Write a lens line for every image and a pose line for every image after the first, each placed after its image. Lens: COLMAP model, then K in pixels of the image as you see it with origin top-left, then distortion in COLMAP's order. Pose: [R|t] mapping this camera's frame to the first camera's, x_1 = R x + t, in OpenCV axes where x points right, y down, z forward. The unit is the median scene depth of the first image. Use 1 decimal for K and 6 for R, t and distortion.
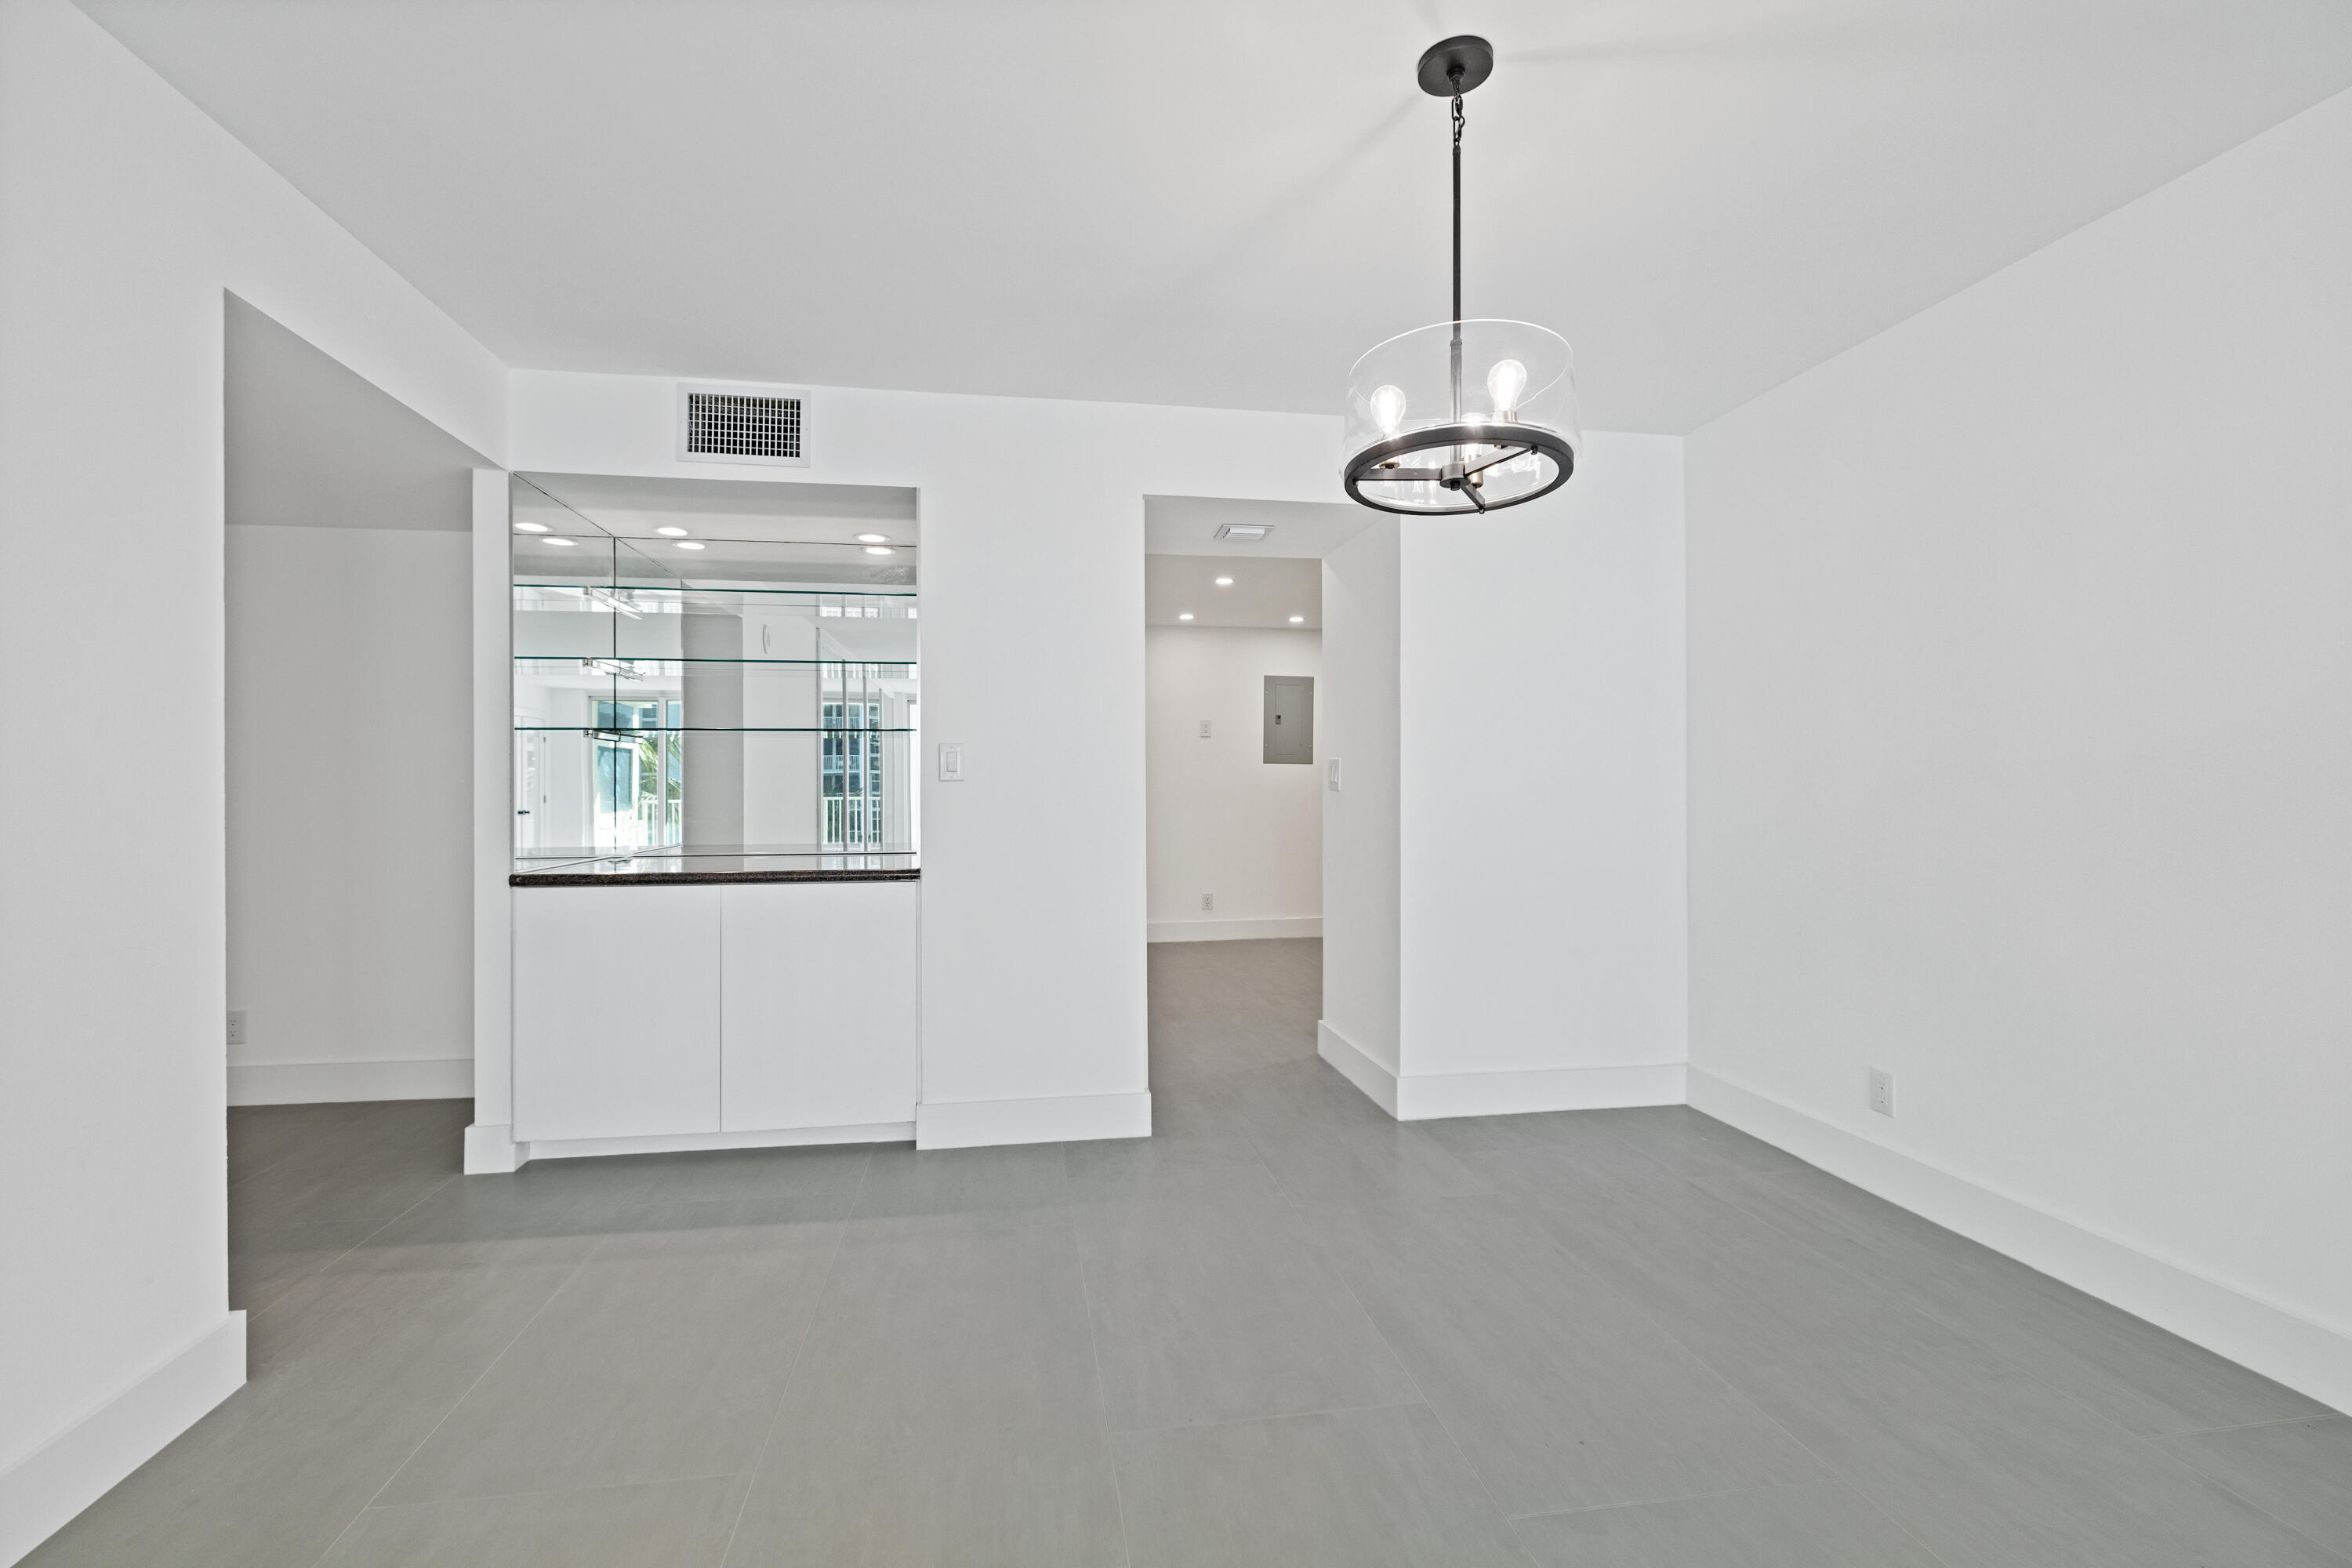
lens RADIAL K [[994.1, 0, 1161.2], [0, 994.1, 773.3], [0, 0, 1]] dist [-0.000809, 0.000397]
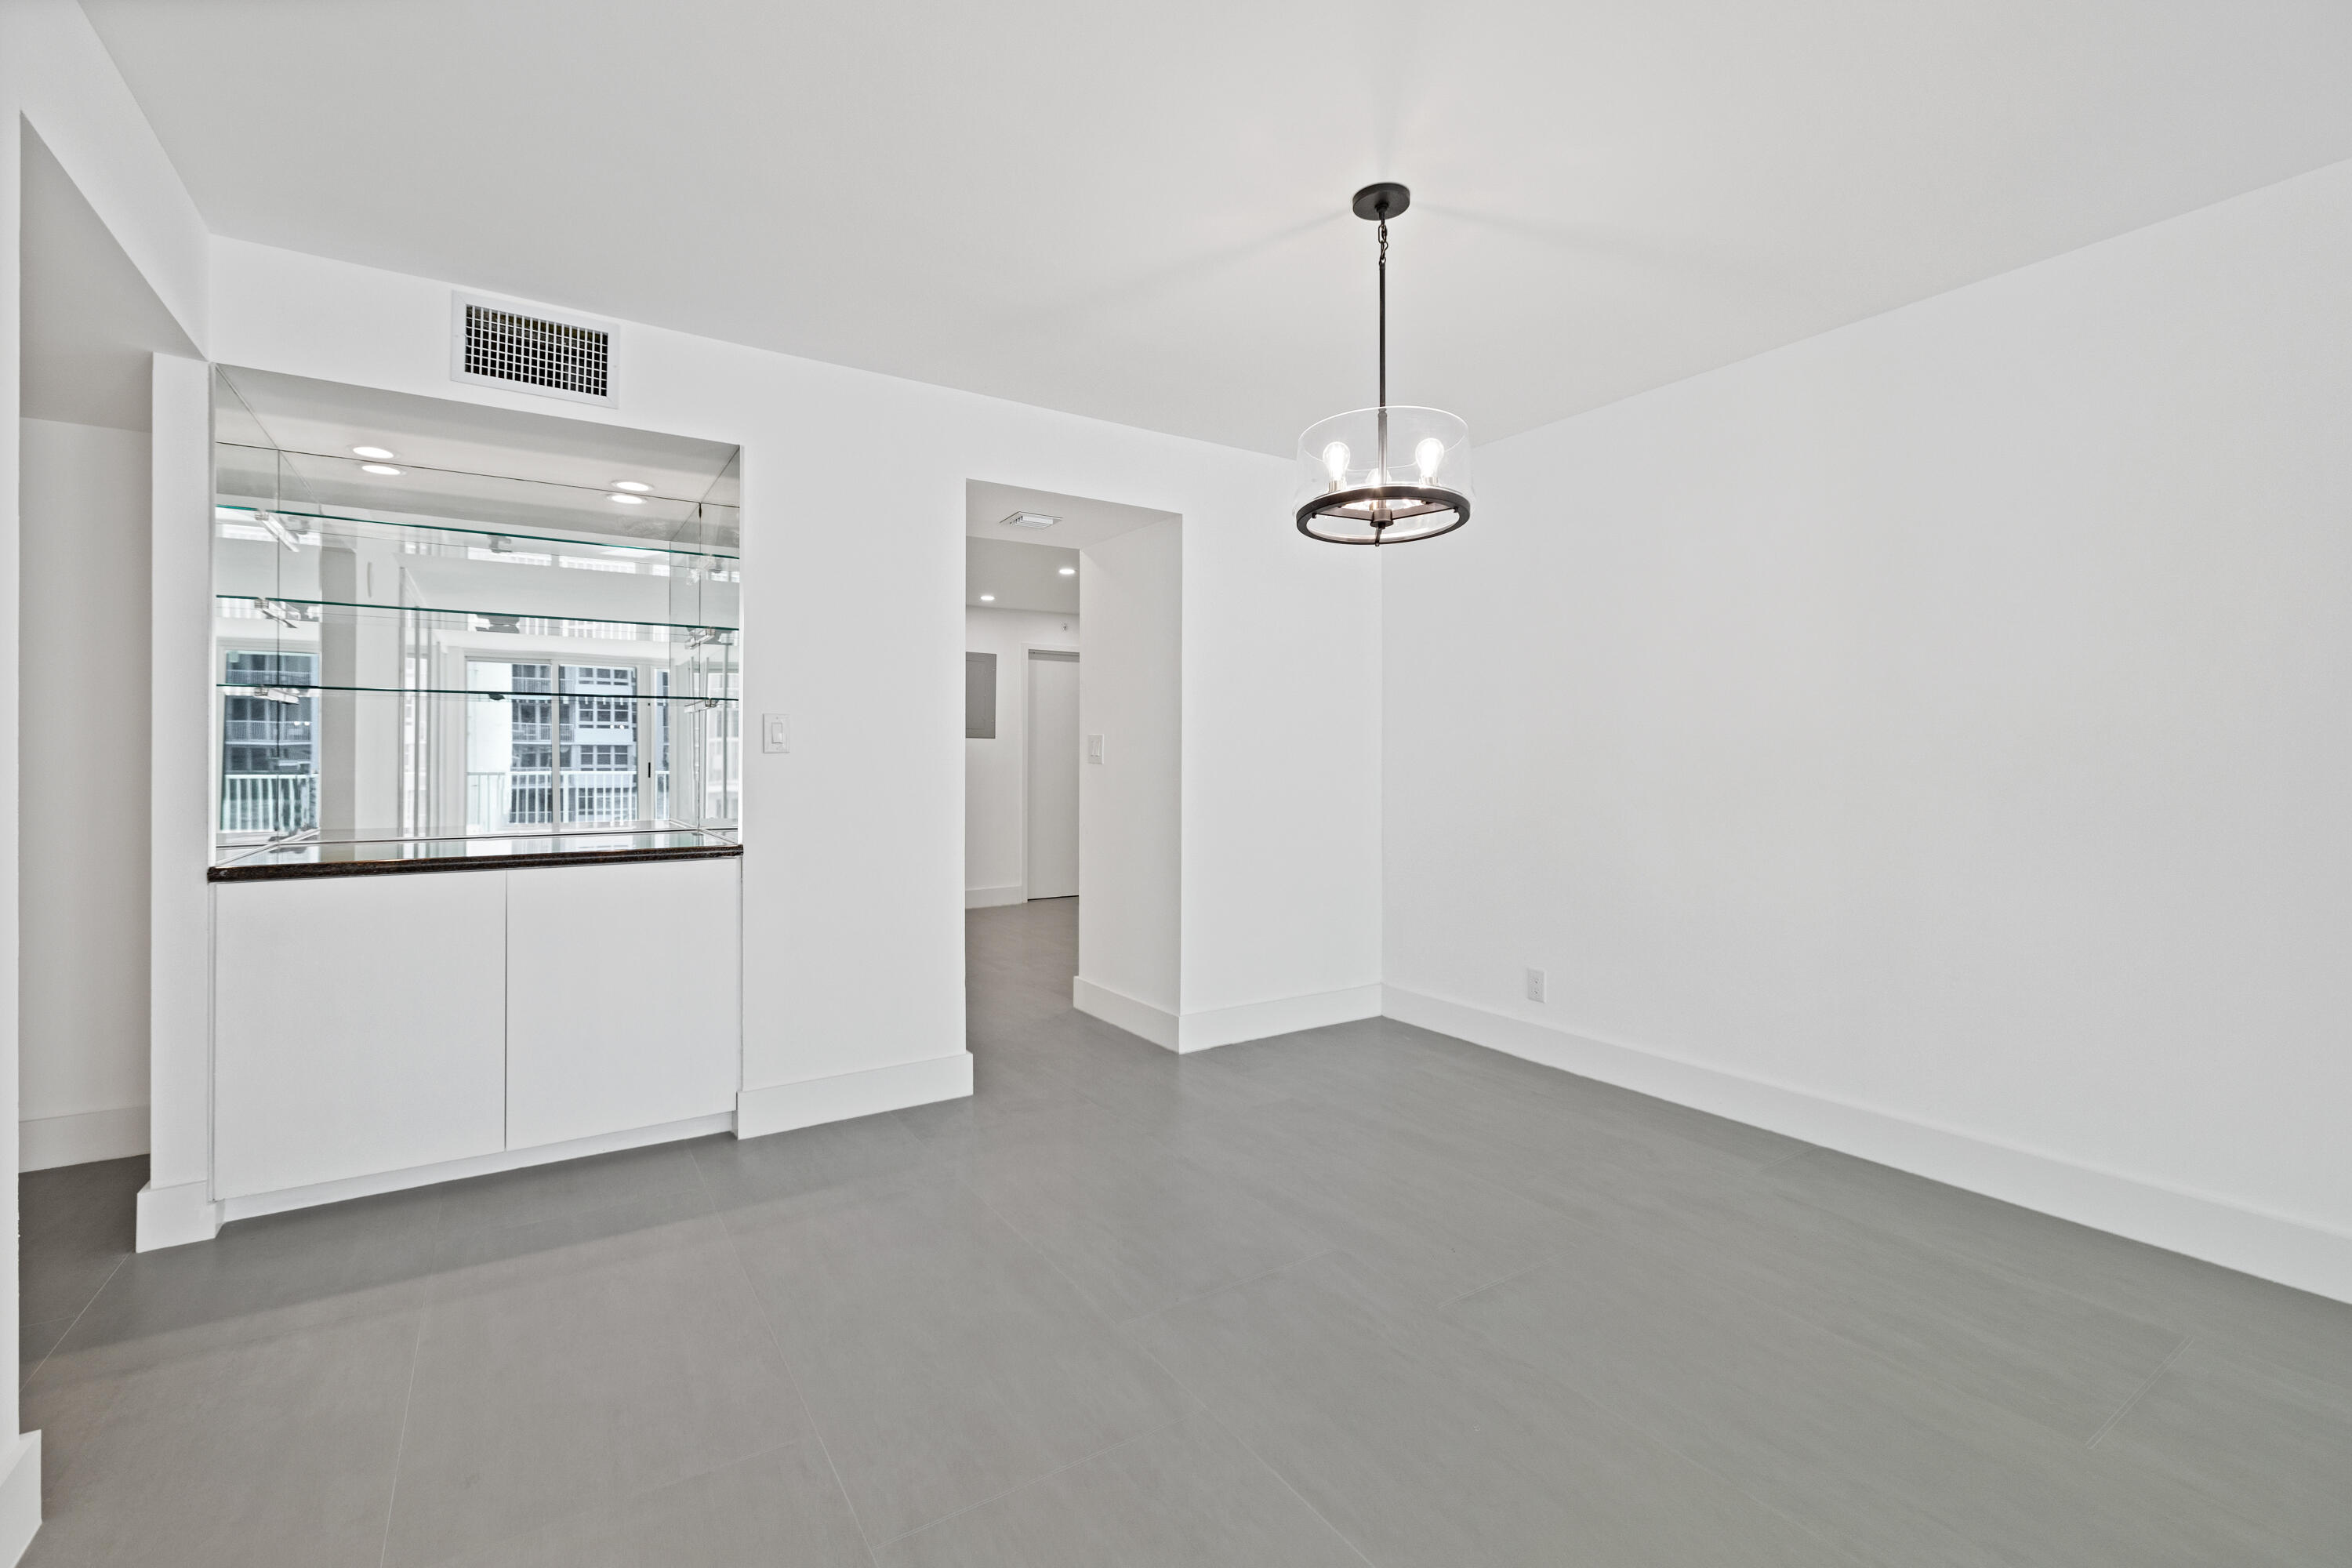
lens RADIAL K [[1000.7, 0, 1154.6], [0, 1000.7, 747.6], [0, 0, 1]] dist [-0.000727, -0.000310]
pose [[0.916214, 0.007187, 0.400626, -0.267125], [-0.007270, 0.999973, -0.001312, 0.000820], [-0.400624, -0.001710, 0.916241, -0.039237]]
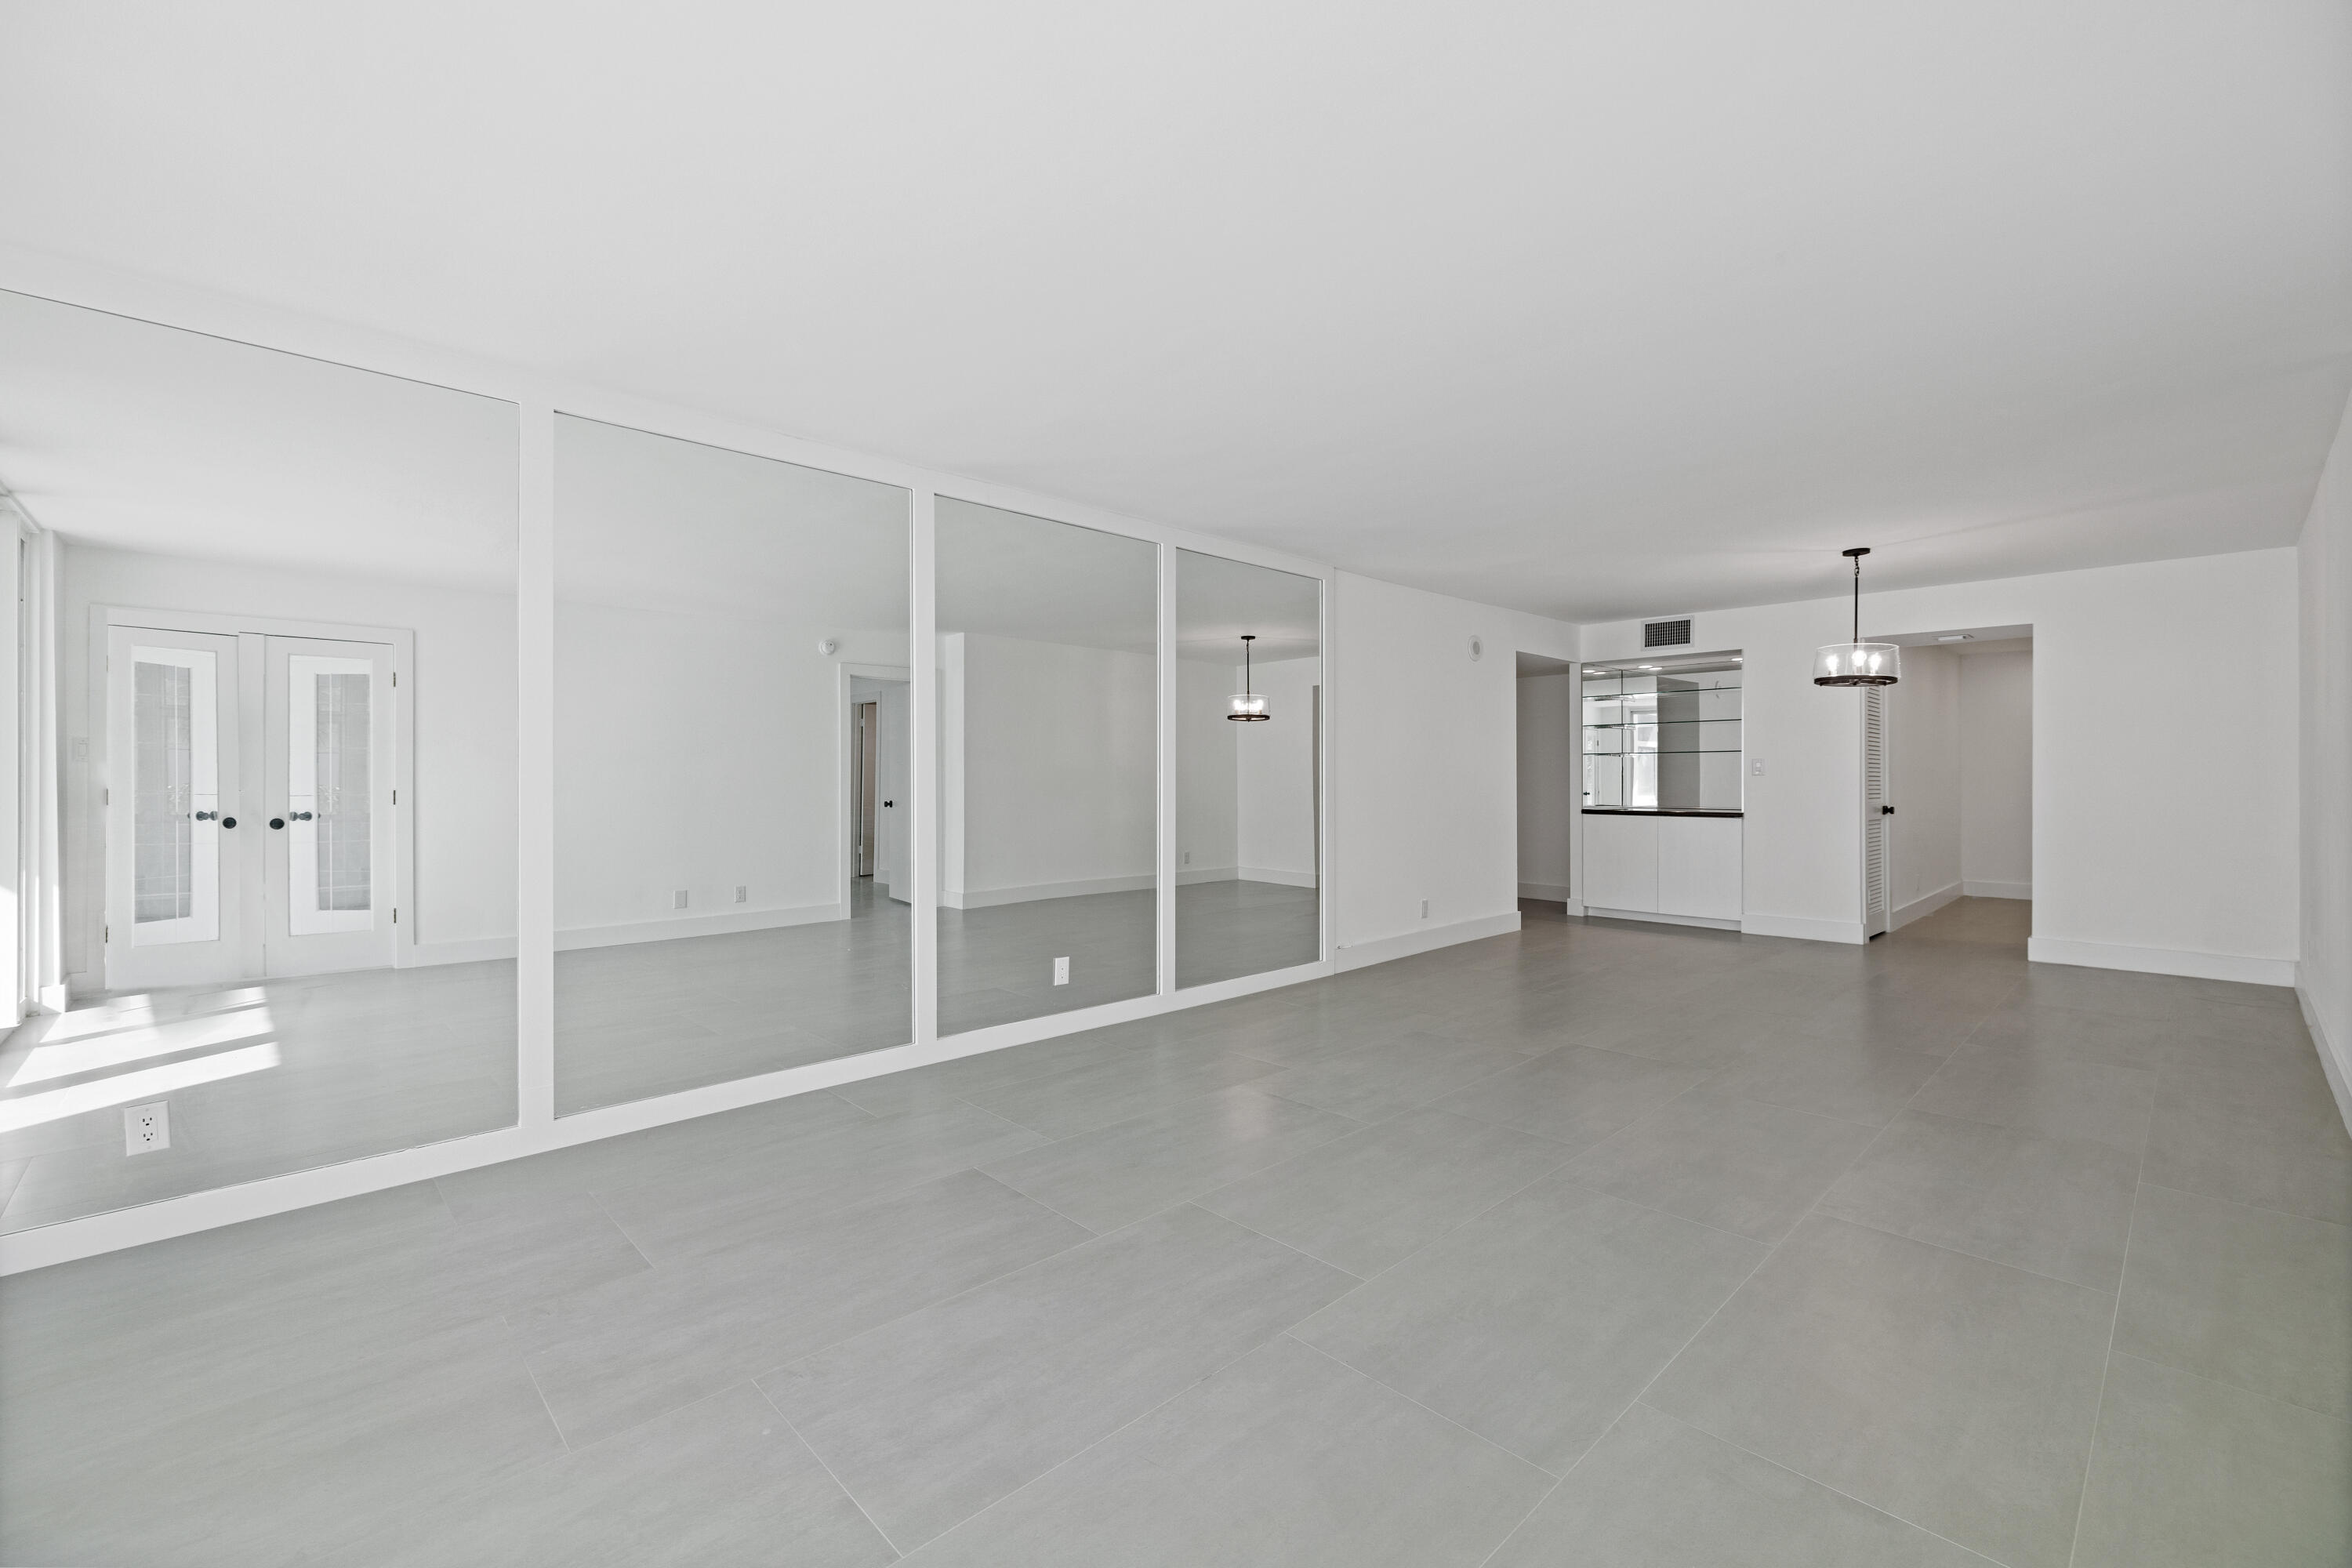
lens RADIAL K [[994.1, 0, 1160.5], [0, 994.1, 784.3], [0, 0, 1]] dist [-0.000809, 0.000397]
pose [[0.555344, 0.001309, -0.831620, 0.953997], [0.004252, 0.999981, 0.004413, 0.012997], [0.831610, -0.005986, 0.555328, -1.450786]]
